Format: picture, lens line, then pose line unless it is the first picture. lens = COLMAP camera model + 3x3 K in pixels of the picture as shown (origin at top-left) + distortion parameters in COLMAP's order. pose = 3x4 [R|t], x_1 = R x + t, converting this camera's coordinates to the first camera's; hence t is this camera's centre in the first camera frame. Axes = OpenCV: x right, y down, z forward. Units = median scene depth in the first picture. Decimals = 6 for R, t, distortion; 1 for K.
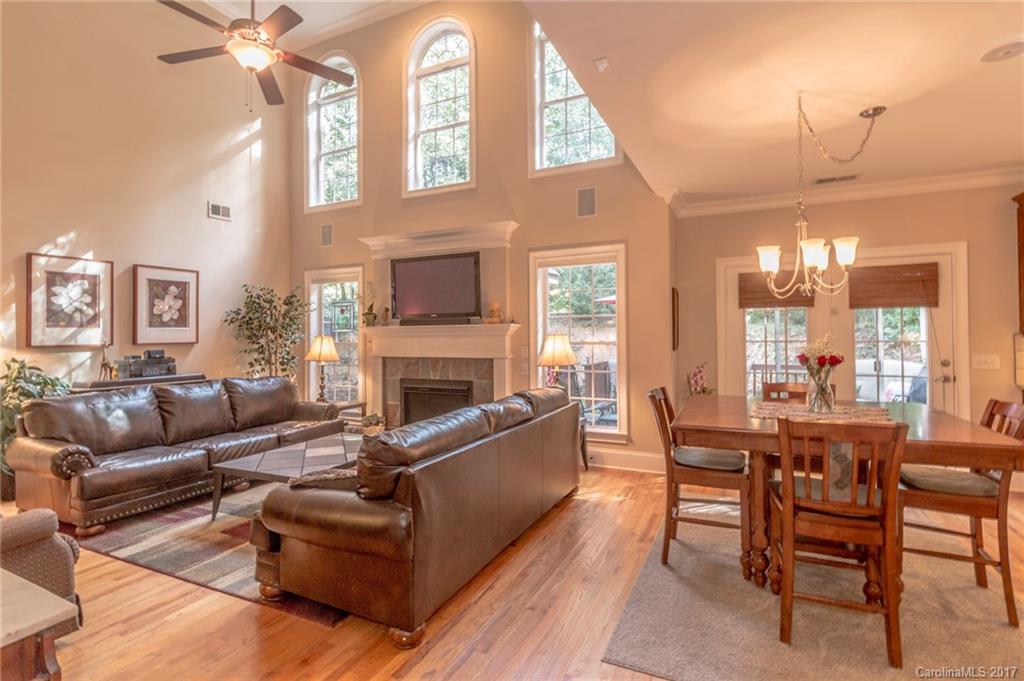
lens RADIAL K [[489.1, 0, 511.8], [0, 489.1, 328.8], [0, 0, 1]] dist [-0.002916, -0.001686]
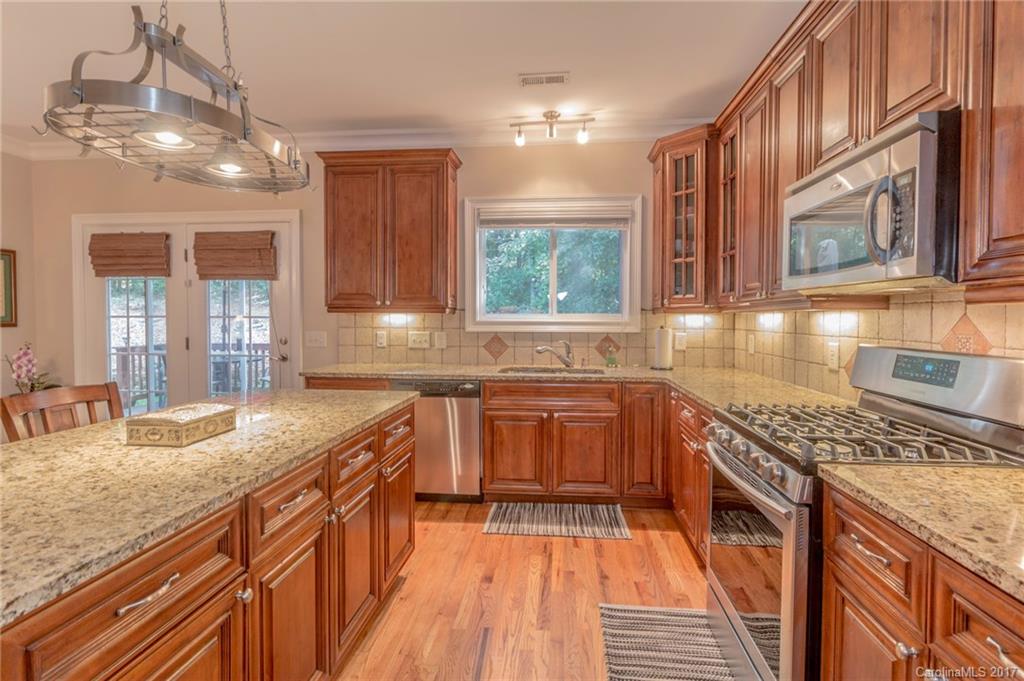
lens RADIAL K [[489.1, 0, 511.9], [0, 489.1, 331.5], [0, 0, 1]] dist [-0.002916, -0.001686]
pose [[0.940324, -0.000582, 0.340280, 1.025341], [-0.013828, 0.999107, 0.039920, 0.009909], [-0.340000, -0.042243, 0.939476, -0.019331]]
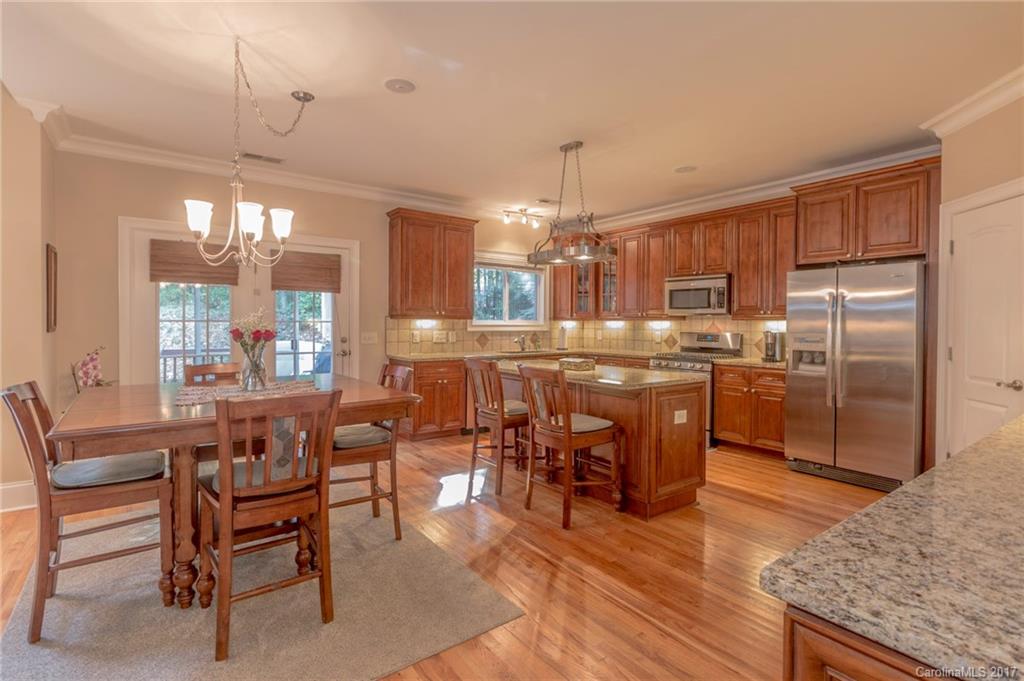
lens RADIAL K [[489.1, 0, 510.9], [0, 489.1, 329.8], [0, 0, 1]] dist [-0.002916, -0.001686]
pose [[0.466320, -0.004191, 0.884606, 0.019239], [-0.021359, 0.999644, 0.015995, 0.017833], [-0.884358, -0.026353, 0.466064, 0.081304]]
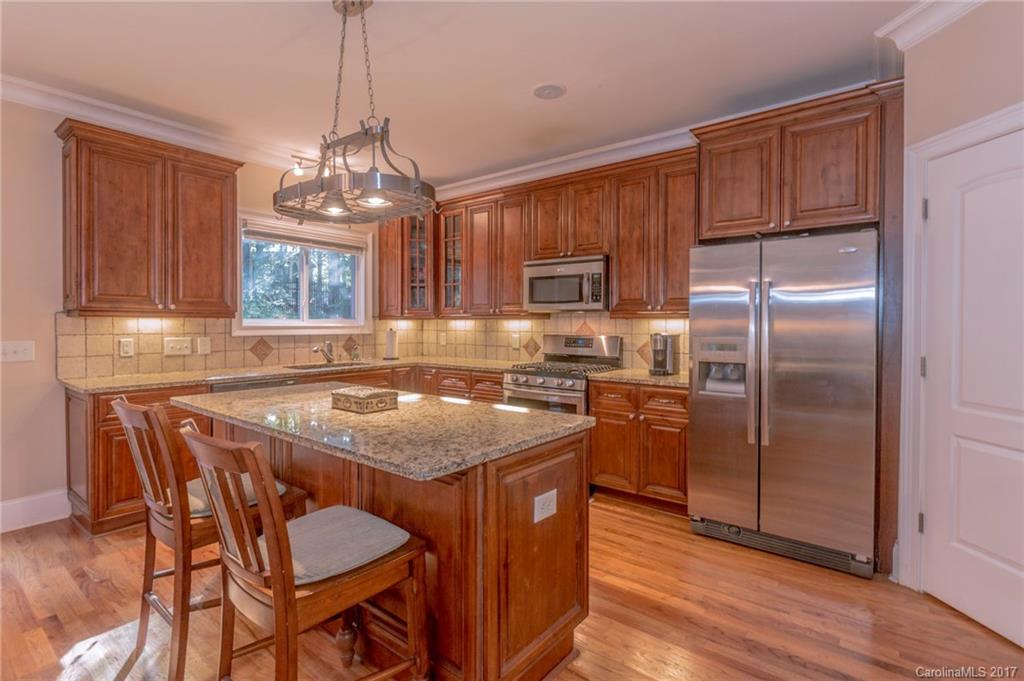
lens RADIAL K [[489.1, 0, 511.0], [0, 489.1, 333.3], [0, 0, 1]] dist [-0.002916, -0.001686]
pose [[0.215879, -0.013334, 0.976329, 0.446525], [-0.018058, 0.999681, 0.017645, 0.016066], [-0.976253, -0.021440, 0.215570, 0.147233]]
